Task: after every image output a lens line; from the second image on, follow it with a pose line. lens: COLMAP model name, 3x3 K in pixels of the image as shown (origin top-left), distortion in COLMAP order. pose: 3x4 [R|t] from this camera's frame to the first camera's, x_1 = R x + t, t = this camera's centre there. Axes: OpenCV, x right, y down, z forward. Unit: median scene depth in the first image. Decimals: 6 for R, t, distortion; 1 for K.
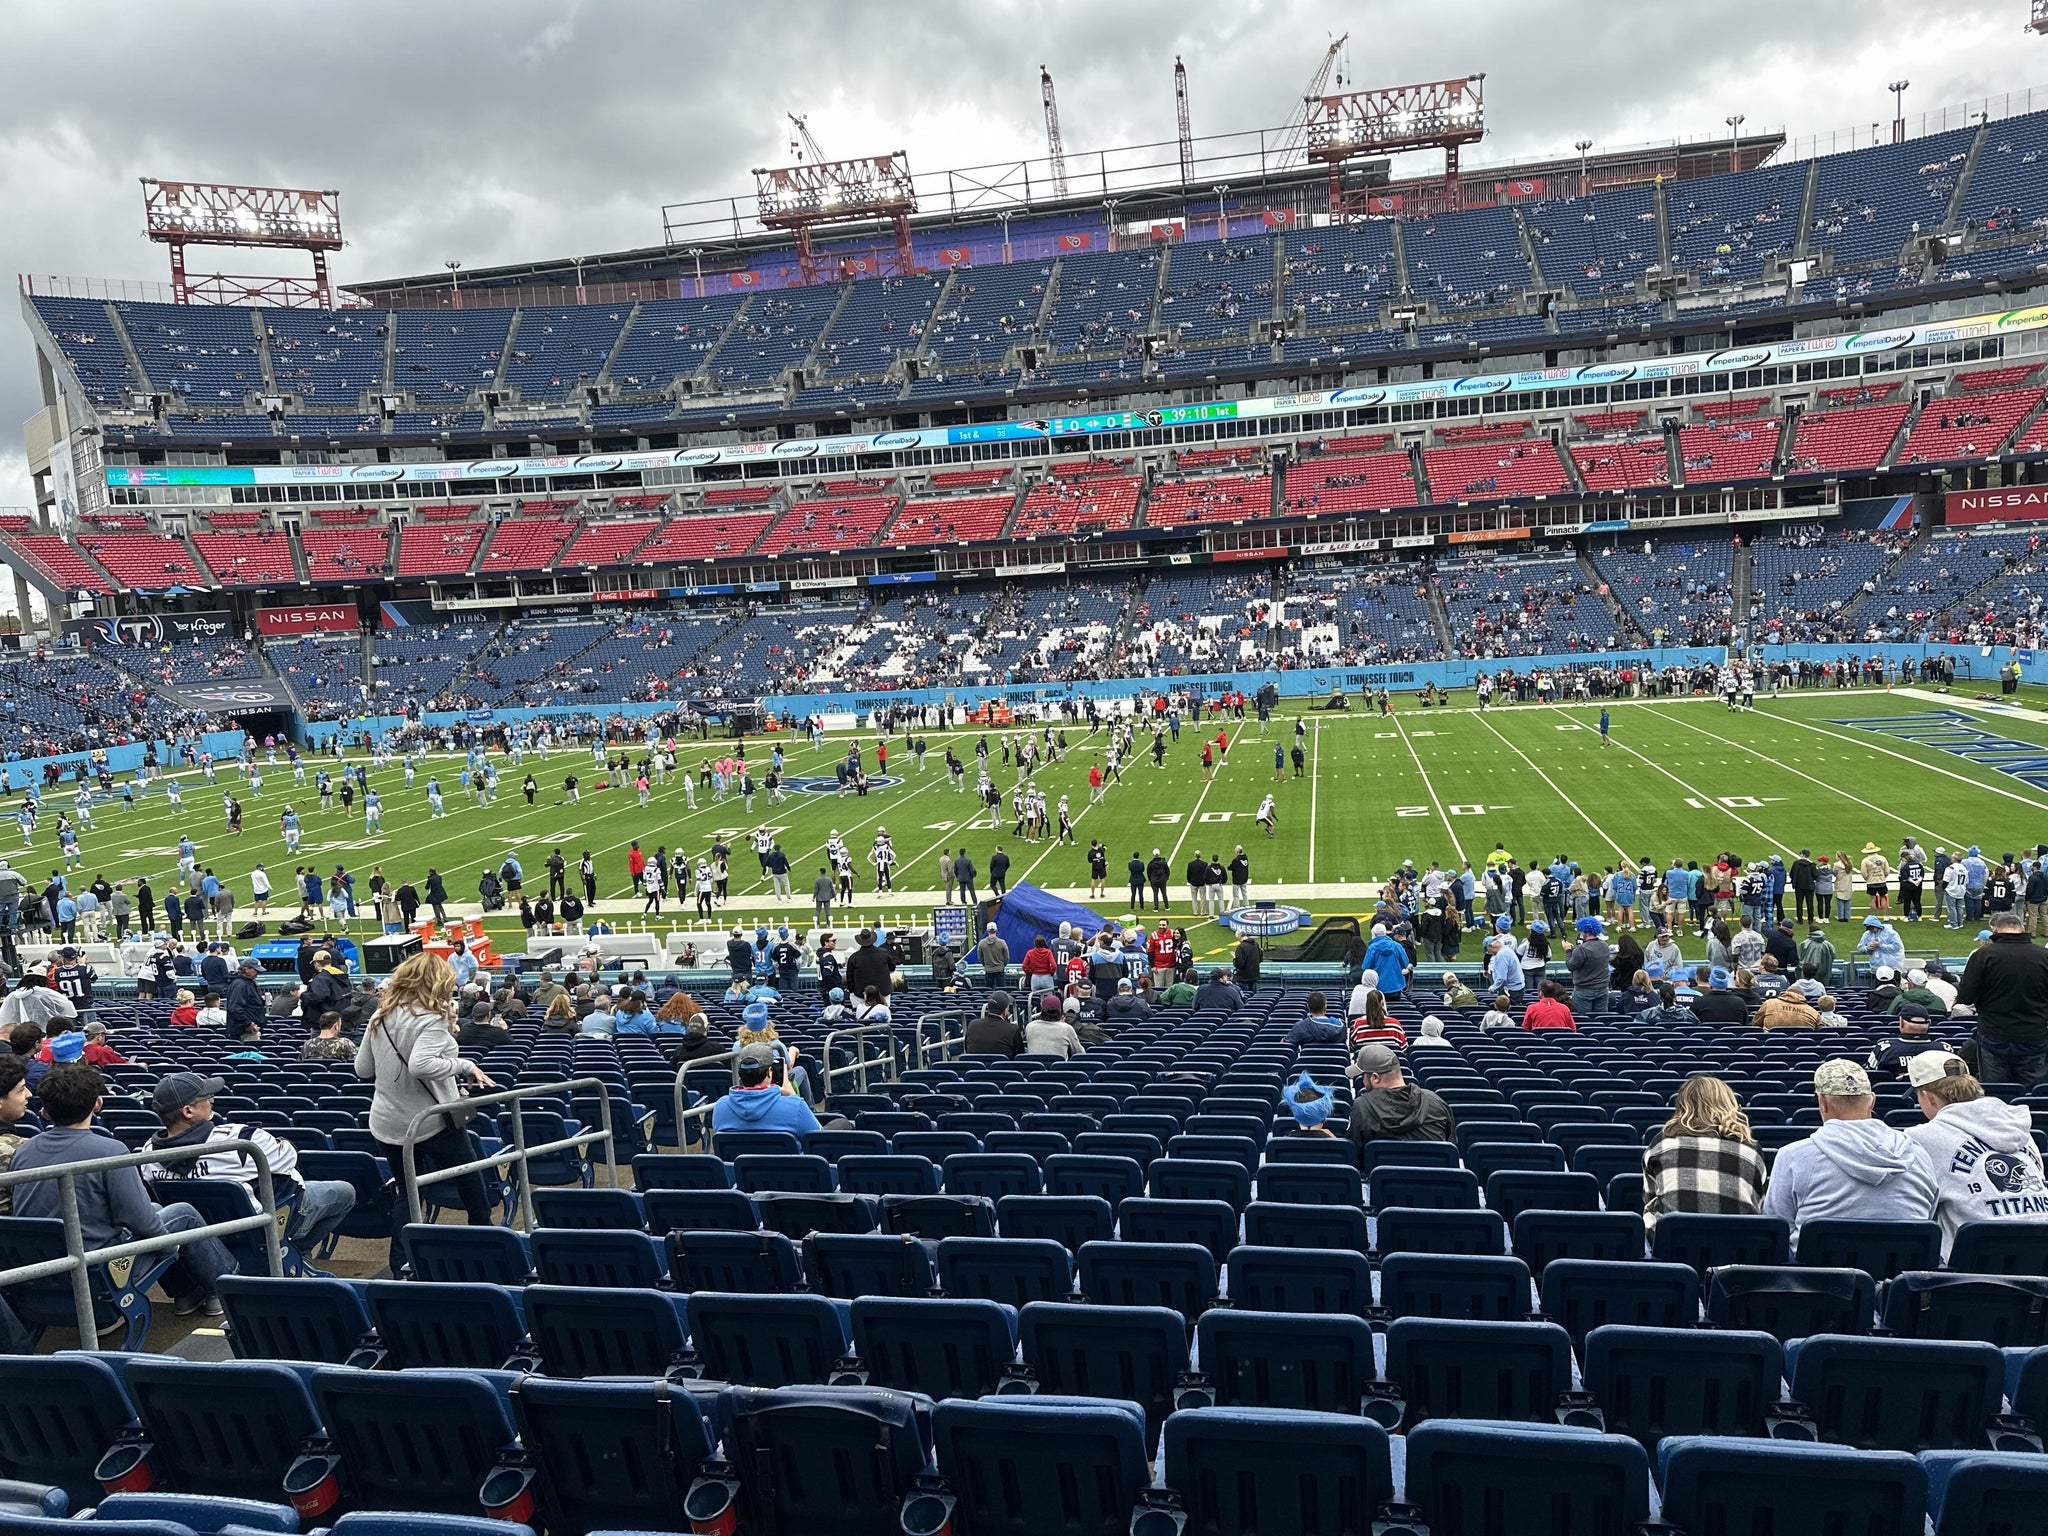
lens RADIAL K [[1427.1, 0, 1042.5], [0, 1427.1, 761.5], [0, 0, 1]] dist [0.070700, -0.079261]
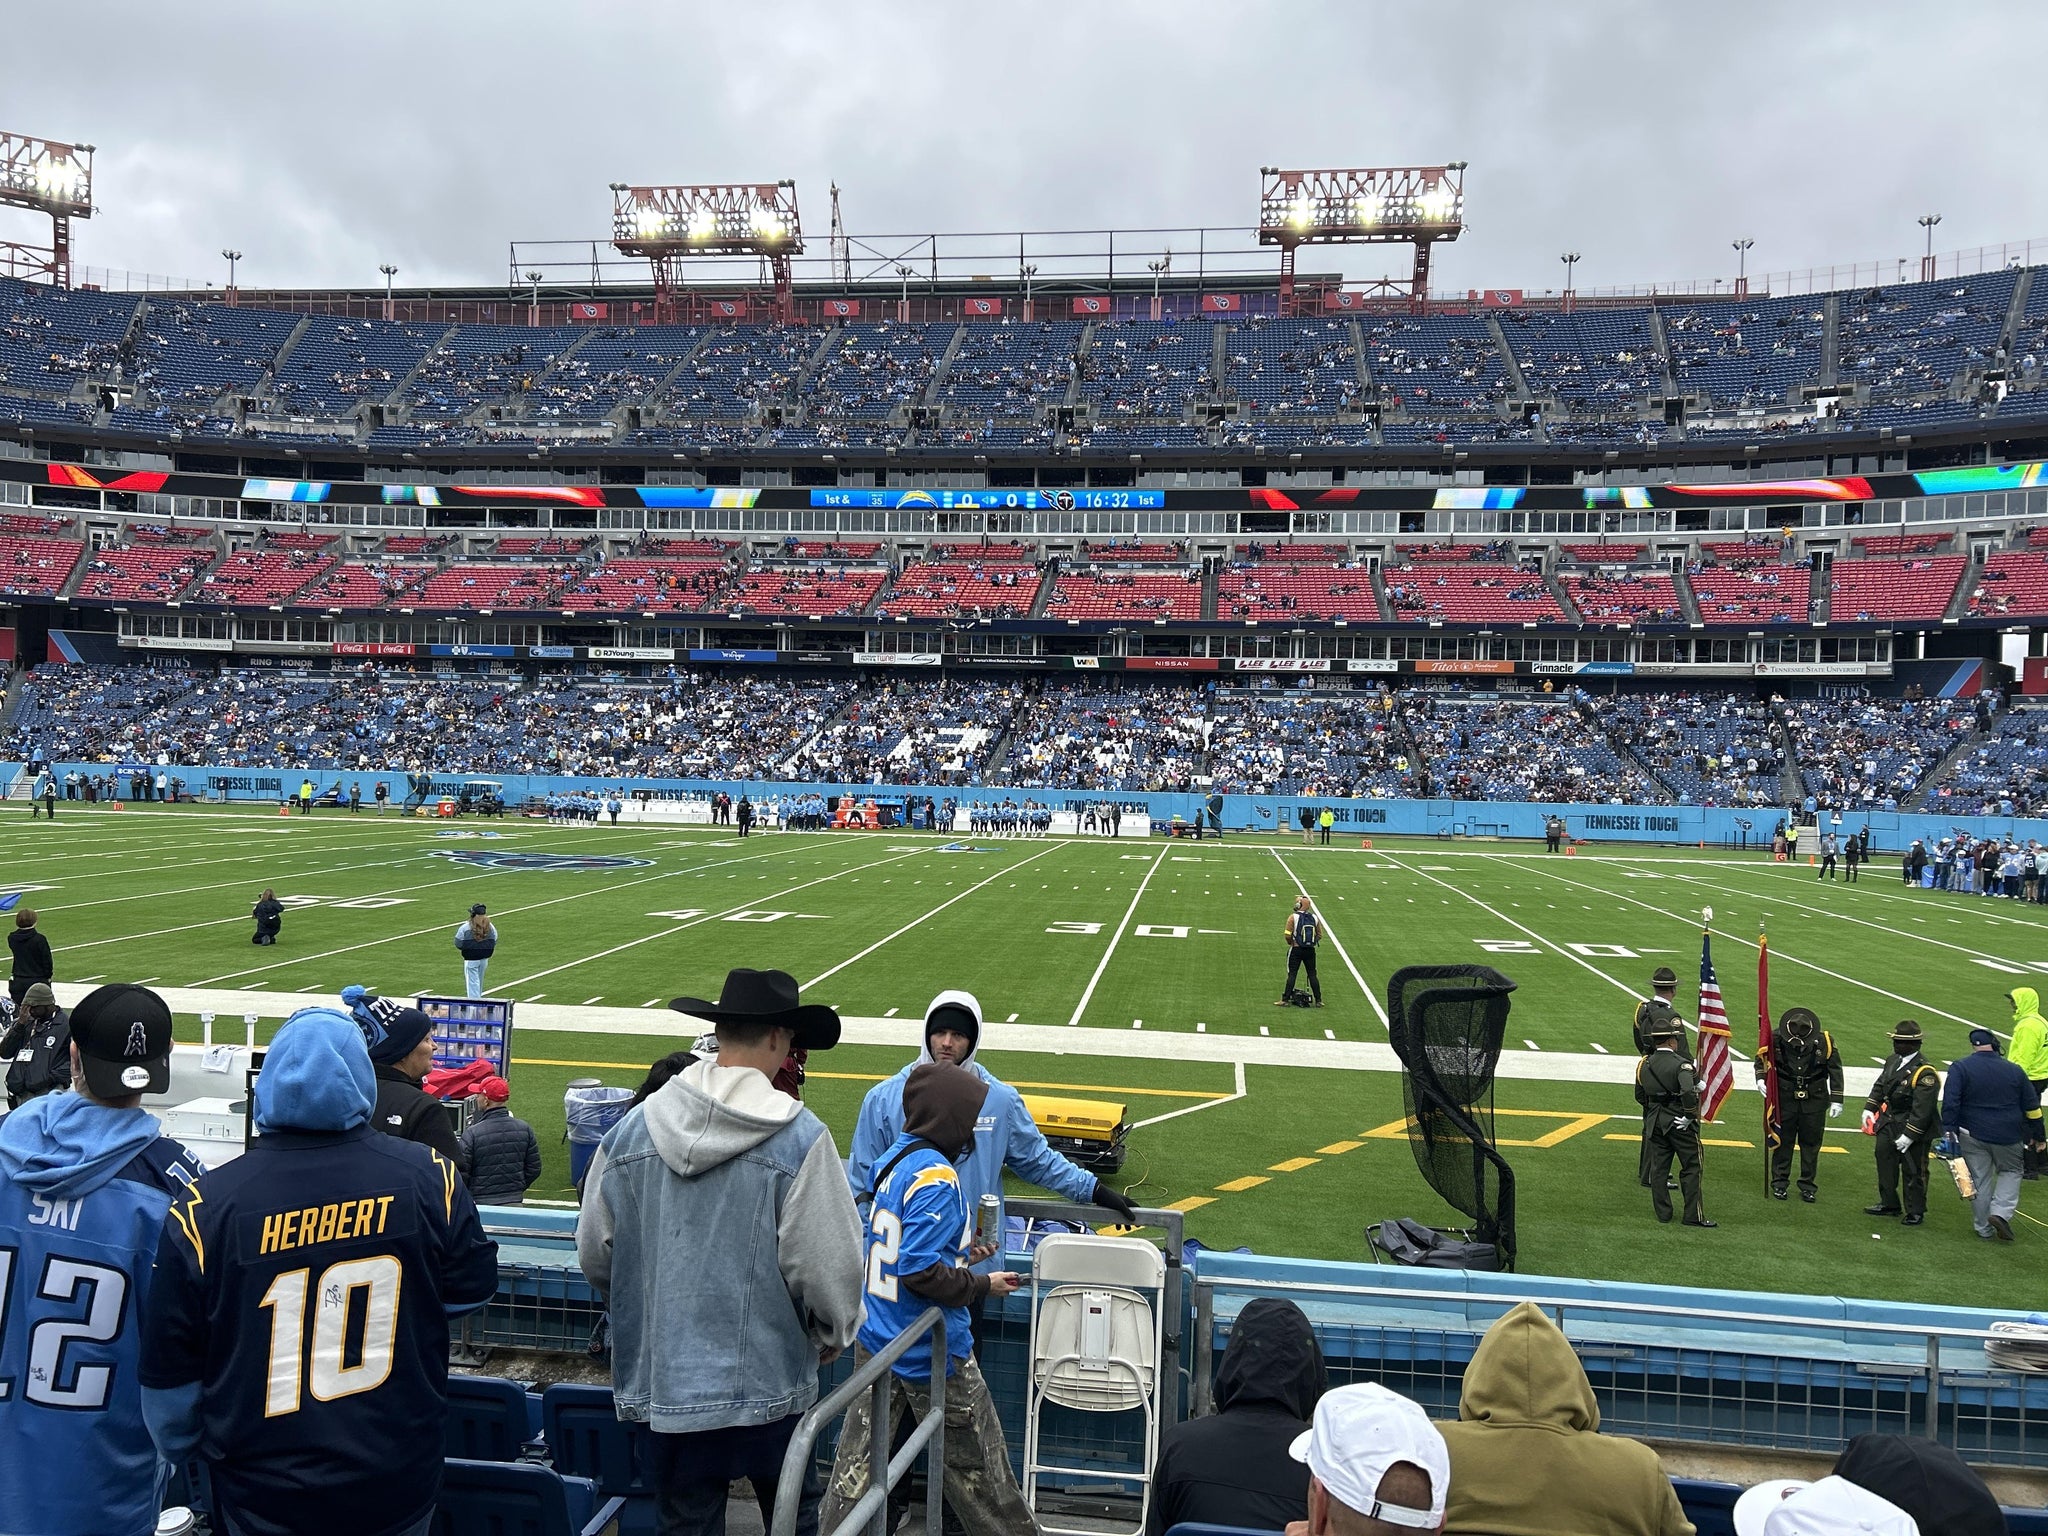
lens RADIAL K [[1546.0, 0, 1020.8], [0, 1546.0, 765.0], [0, 0, 1]] dist [0.042571, -0.047389]
pose [[0.993703, 0.088558, 0.068636, 0.006319], [-0.080038, 0.989751, -0.118263, 0.018420], [-0.078406, 0.112025, 0.990607, 0.141213]]
